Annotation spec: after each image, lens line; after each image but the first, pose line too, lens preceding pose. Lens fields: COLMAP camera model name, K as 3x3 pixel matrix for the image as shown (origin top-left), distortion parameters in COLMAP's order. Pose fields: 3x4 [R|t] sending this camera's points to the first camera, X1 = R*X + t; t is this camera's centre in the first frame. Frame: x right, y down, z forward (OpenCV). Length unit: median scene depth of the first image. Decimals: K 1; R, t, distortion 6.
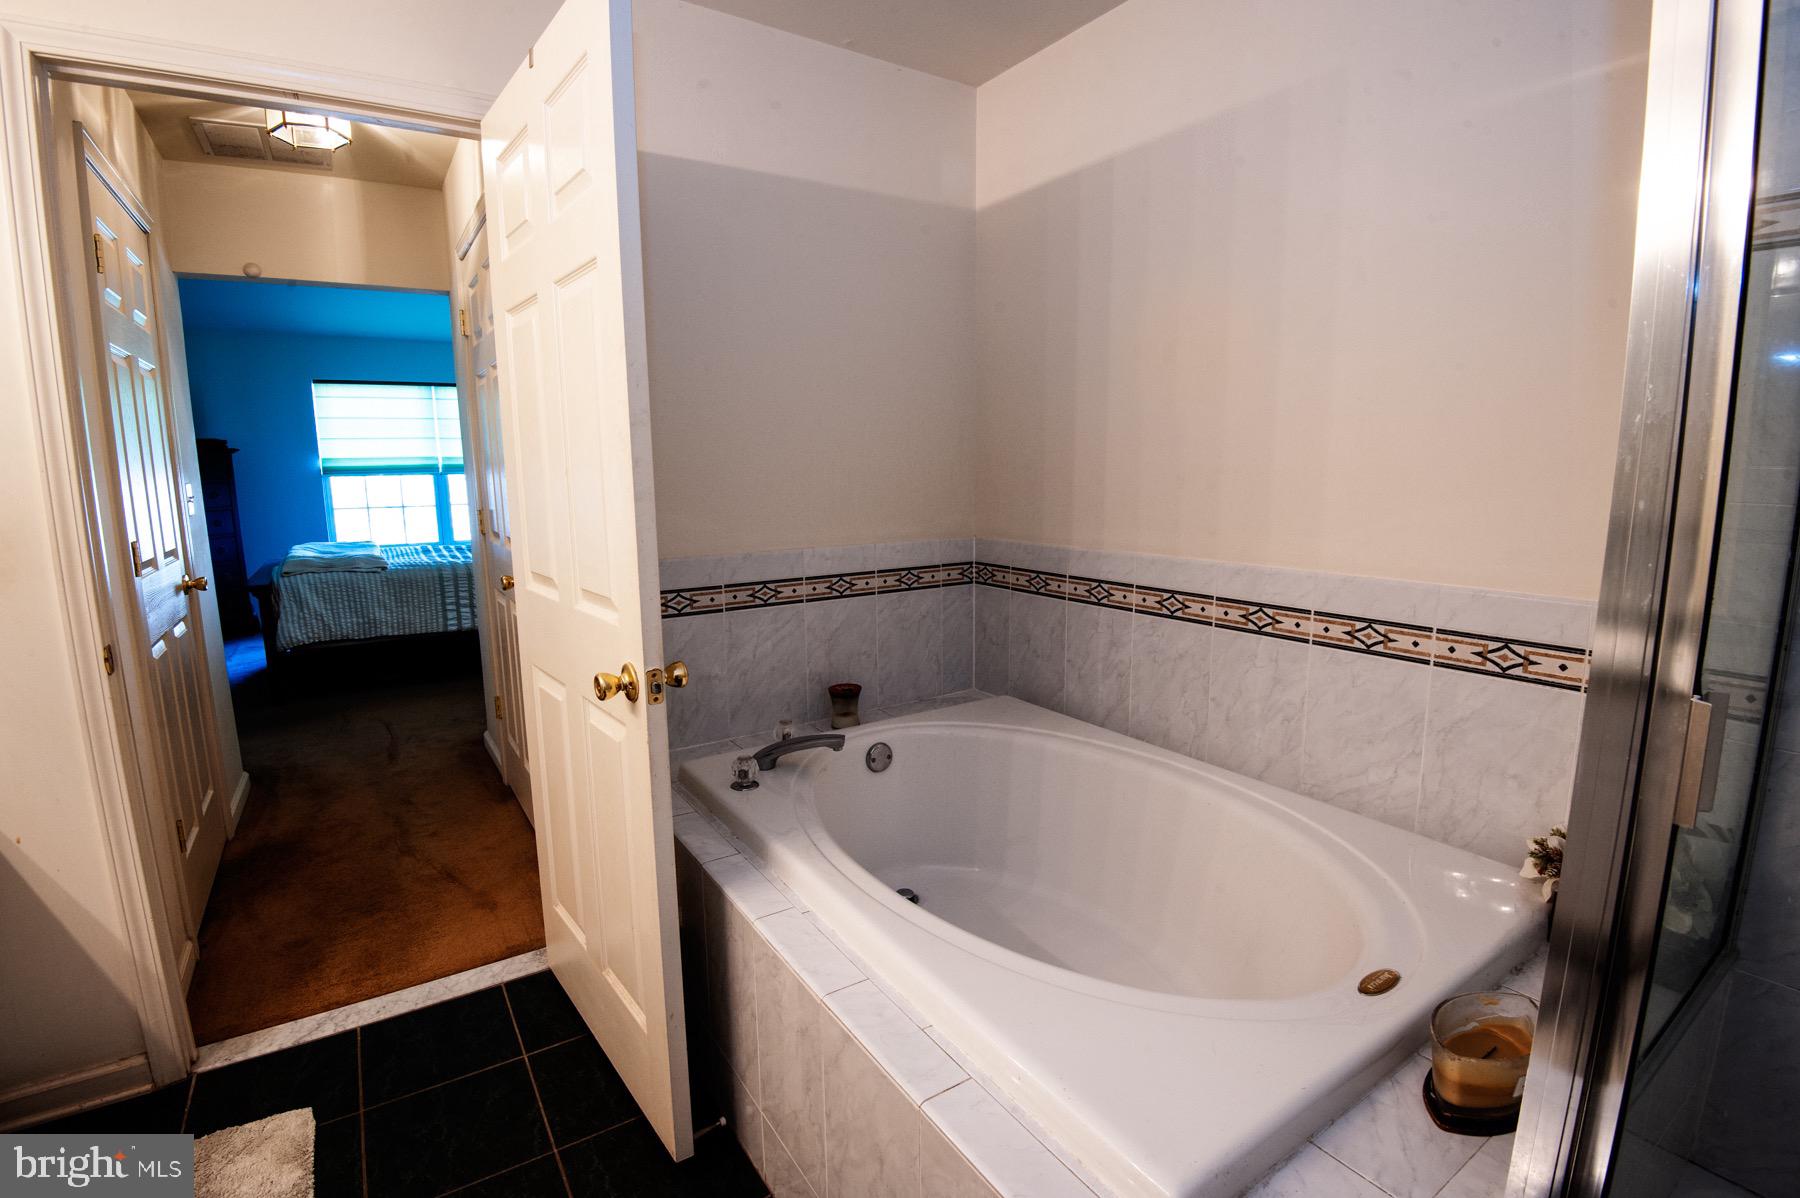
lens RADIAL K [[832.9, 0, 900.0], [0, 832.9, 599.0], [0, 0, 1]] dist [-0.030595, -0.011833]
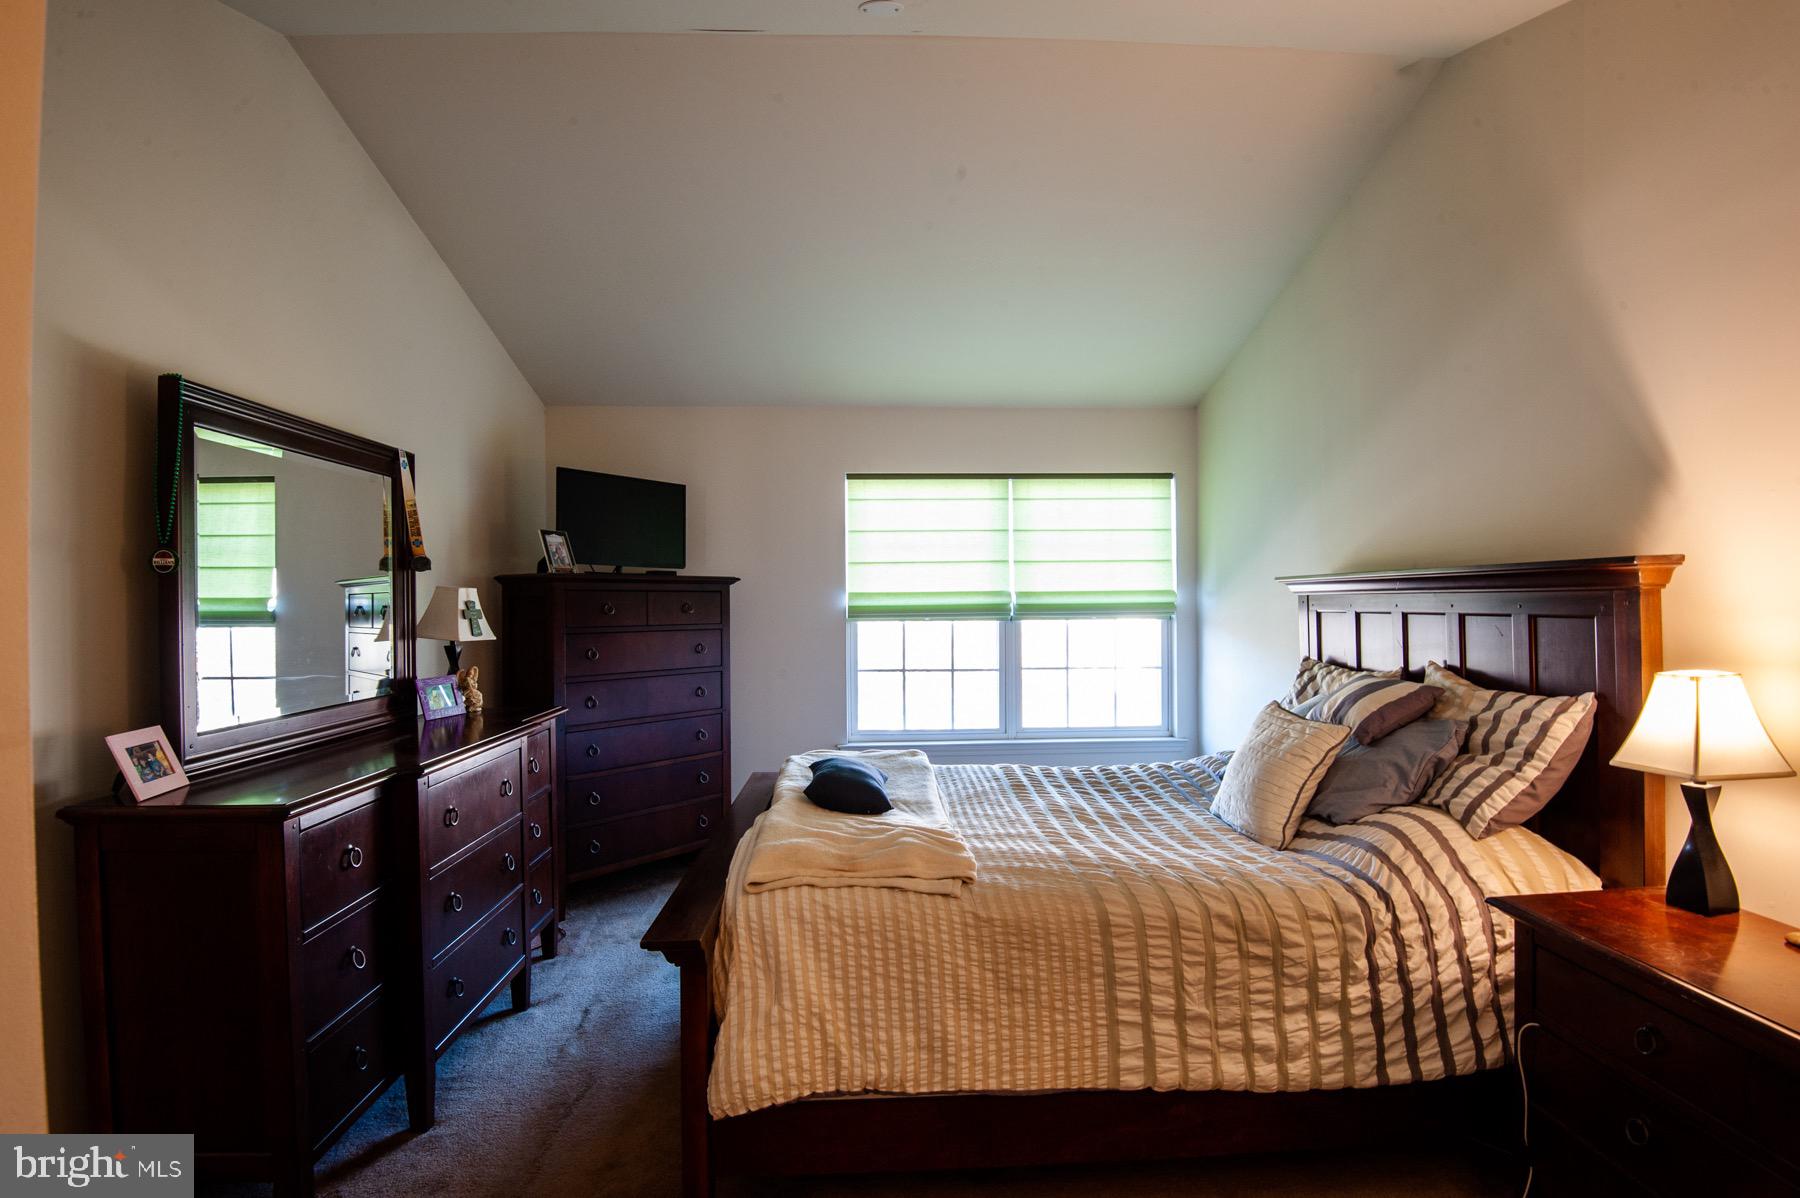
lens RADIAL K [[876.9, 0, 907.3], [0, 876.9, 599.0], [0, 0, 1]] dist [-0.020189, -0.011920]
pose [[0.857185, -0.004618, -0.514988, -0.416770], [-0.073979, 0.988485, -0.131999, -0.107720], [0.509667, 0.151246, 0.846973, 0.582873]]
